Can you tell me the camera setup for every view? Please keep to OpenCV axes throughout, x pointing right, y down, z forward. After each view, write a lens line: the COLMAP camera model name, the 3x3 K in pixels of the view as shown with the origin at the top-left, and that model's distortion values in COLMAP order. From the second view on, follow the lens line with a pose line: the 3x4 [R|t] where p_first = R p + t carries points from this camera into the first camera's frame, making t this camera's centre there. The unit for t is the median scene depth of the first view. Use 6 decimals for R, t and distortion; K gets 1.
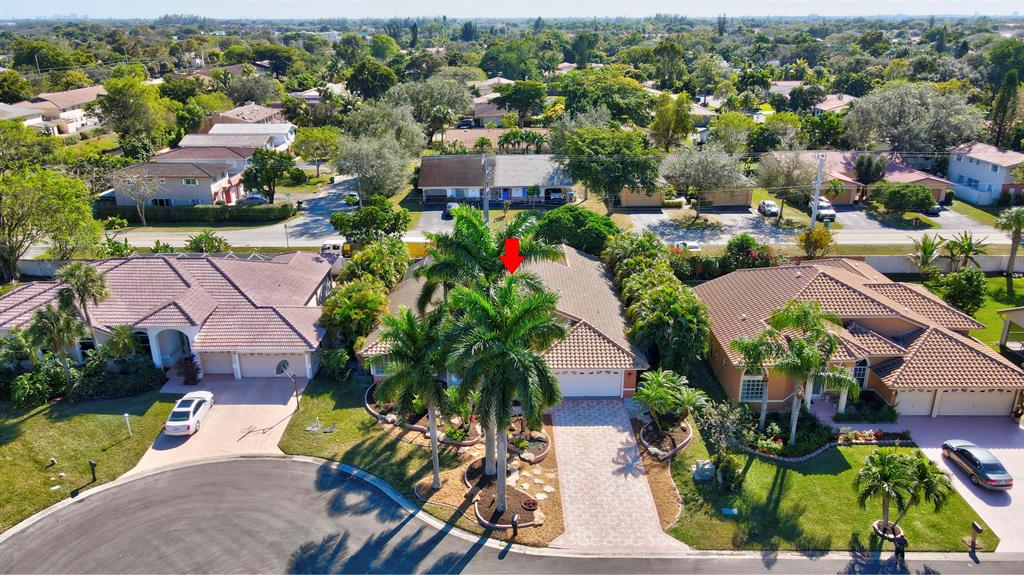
lens RADIAL K [[765.8, 0, 512.0], [0, 765.8, 287.5], [0, 0, 1]] dist [0.003379, 0.030525]
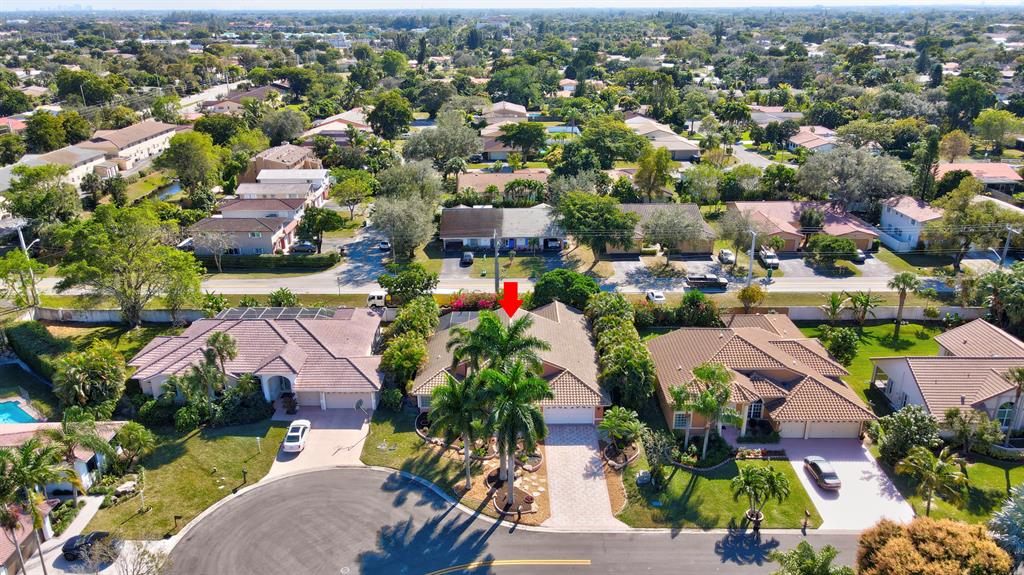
lens RADIAL K [[765.8, 0, 512.0], [0, 765.8, 287.5], [0, 0, 1]] dist [0.003379, 0.030525]
pose [[0.999987, 0.000245, -0.005024, -0.002412], [-0.000185, 0.999929, 0.011884, -0.130351], [0.005026, -0.011883, 0.999917, -0.434599]]
